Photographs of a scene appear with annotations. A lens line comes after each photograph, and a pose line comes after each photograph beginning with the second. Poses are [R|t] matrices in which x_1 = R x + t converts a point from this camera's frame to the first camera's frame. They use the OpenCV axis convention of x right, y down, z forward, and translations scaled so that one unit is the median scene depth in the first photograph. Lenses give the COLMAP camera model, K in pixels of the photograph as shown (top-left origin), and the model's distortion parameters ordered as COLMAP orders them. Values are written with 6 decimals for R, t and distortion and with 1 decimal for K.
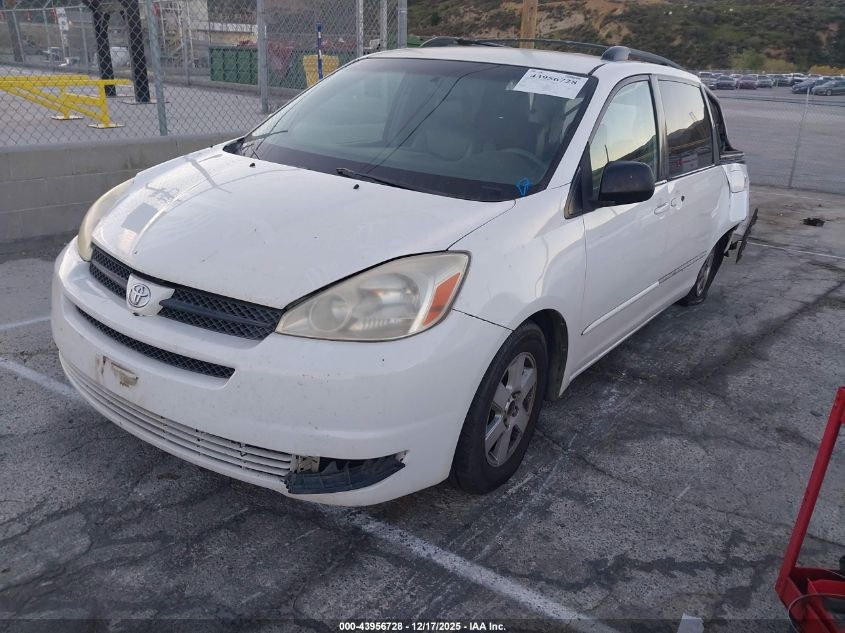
lens RADIAL K [[665.5, 0, 431.1], [0, 665.5, 315.1], [0, 0, 1]] dist [-0.005481, 0.007600]
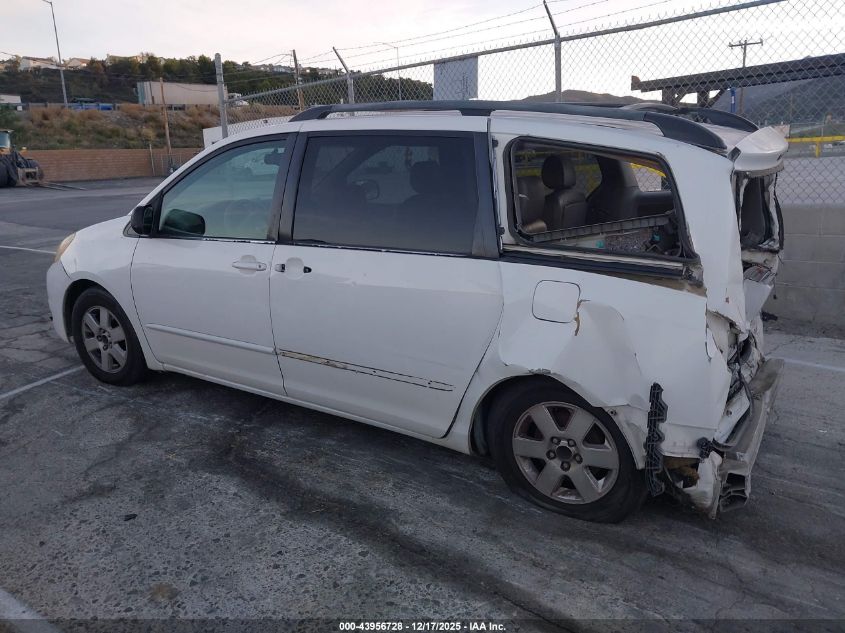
lens RADIAL K [[665.5, 0, 430.9], [0, 665.5, 314.2], [0, 0, 1]] dist [-0.005481, 0.007600]
pose [[0.064125, 0.217419, -0.973970, 1.380852], [-0.307294, 0.932857, 0.188010, -0.378780], [0.949452, 0.287239, 0.126631, 1.177875]]
